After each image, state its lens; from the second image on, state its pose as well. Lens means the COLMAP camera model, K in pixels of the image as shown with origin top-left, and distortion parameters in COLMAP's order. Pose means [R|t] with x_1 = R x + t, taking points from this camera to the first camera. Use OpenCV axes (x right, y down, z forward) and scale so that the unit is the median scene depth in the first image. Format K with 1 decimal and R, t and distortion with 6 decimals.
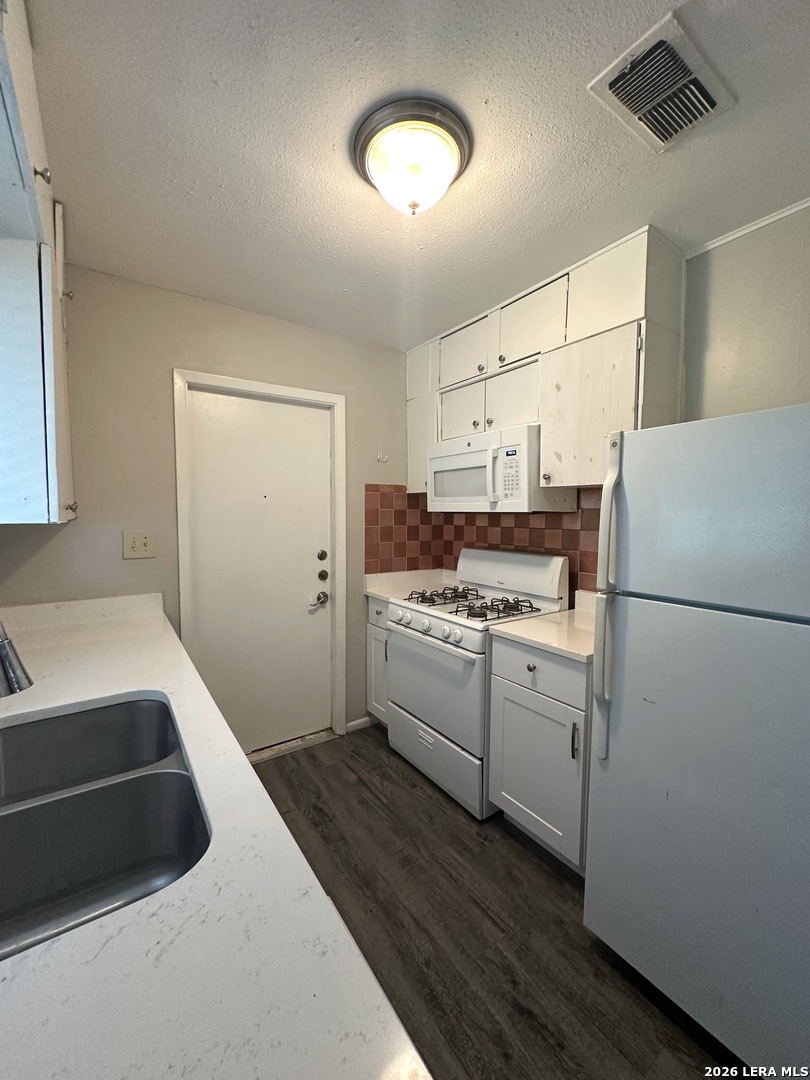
lens RADIAL K [[432.7, 0, 402.2], [0, 432.7, 541.0], [0, 0, 1]] dist [0.000700, -0.000324]
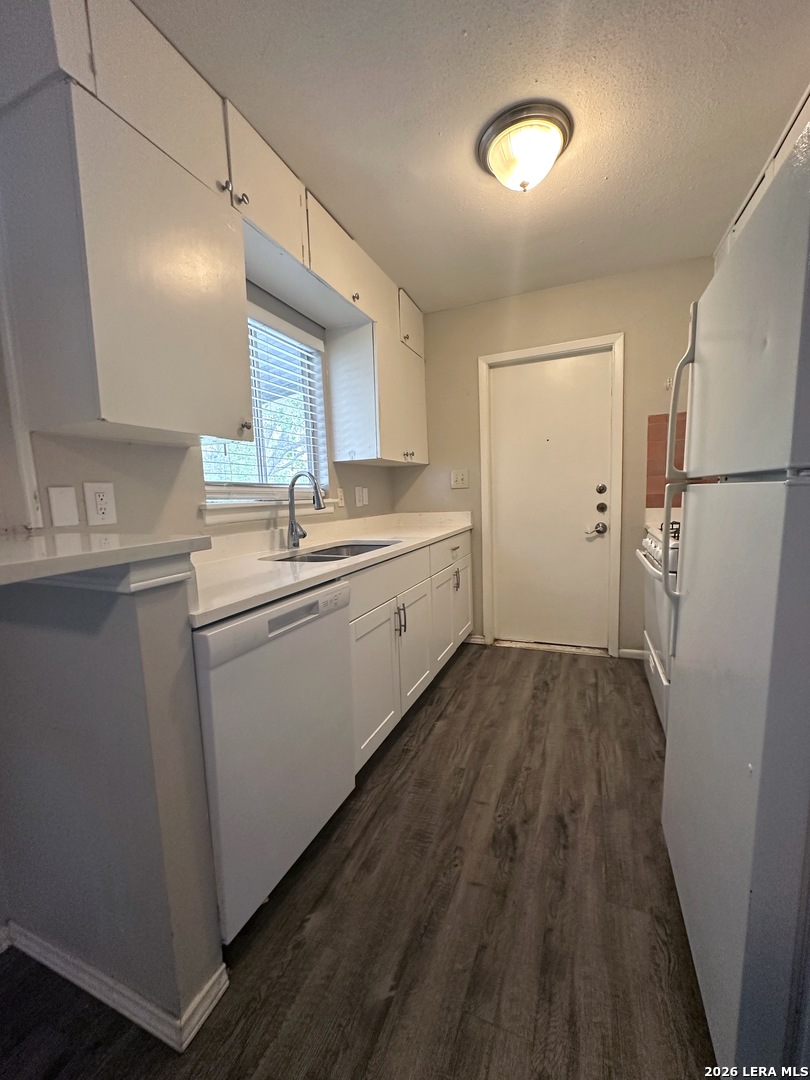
lens RADIAL K [[432.7, 0, 402.9], [0, 432.7, 543.4], [0, 0, 1]] dist [0.000700, -0.000324]
pose [[0.531404, 0.073156, -0.843954, 0.567370], [-0.017443, 0.996998, 0.075438, 0.113397], [0.846939, -0.025367, 0.531085, -0.012256]]
